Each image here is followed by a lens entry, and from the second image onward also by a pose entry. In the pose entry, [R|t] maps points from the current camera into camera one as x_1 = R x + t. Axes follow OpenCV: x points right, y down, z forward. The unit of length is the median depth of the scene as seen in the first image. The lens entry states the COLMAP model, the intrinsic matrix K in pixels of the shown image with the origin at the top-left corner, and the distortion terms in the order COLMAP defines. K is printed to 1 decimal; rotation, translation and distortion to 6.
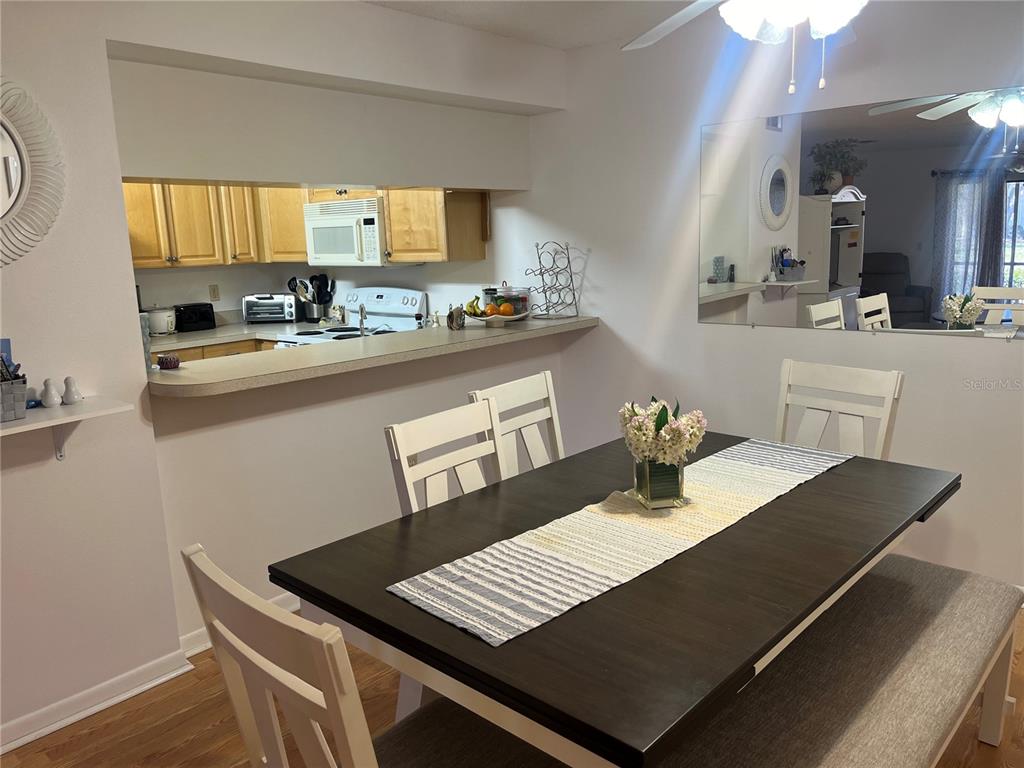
lens RADIAL K [[775.7, 0, 493.7], [0, 775.7, 380.5], [0, 0, 1]] dist [0.054556, -0.078042]
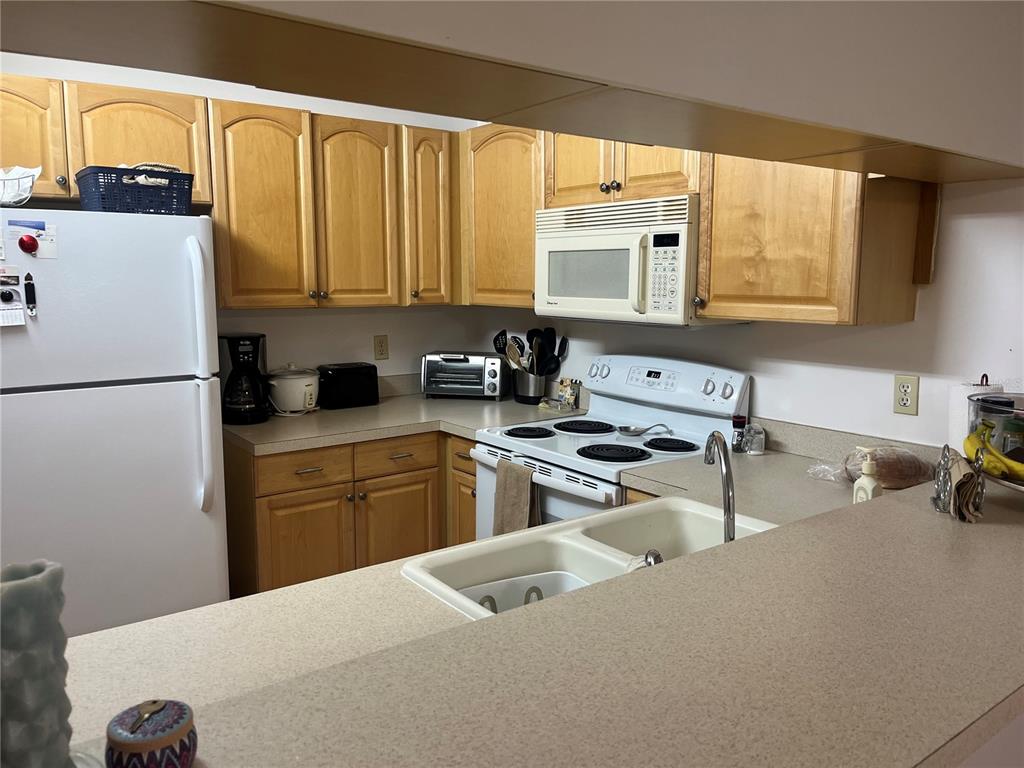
lens RADIAL K [[775.7, 0, 507.4], [0, 775.7, 387.8], [0, 0, 1]] dist [0.054556, -0.078042]
pose [[0.981183, 0.065721, -0.181549, -0.147340], [-0.072792, 0.996816, -0.032559, -0.071225], [0.178831, 0.045161, 0.982843, 0.418825]]
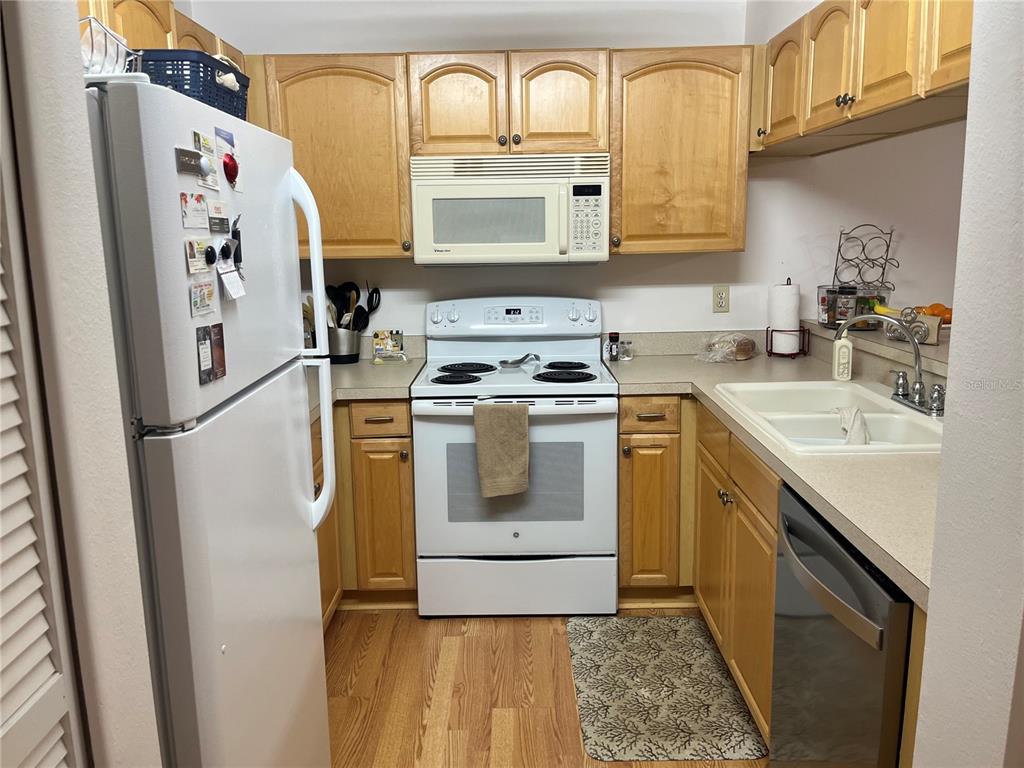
lens RADIAL K [[775.7, 0, 515.7], [0, 775.7, 383.3], [0, 0, 1]] dist [0.054556, -0.078042]
pose [[0.740224, -0.104548, 0.664183, -0.575294], [0.115067, 0.992961, 0.028060, -0.066162], [-0.662441, 0.055655, 0.747044, 0.519486]]
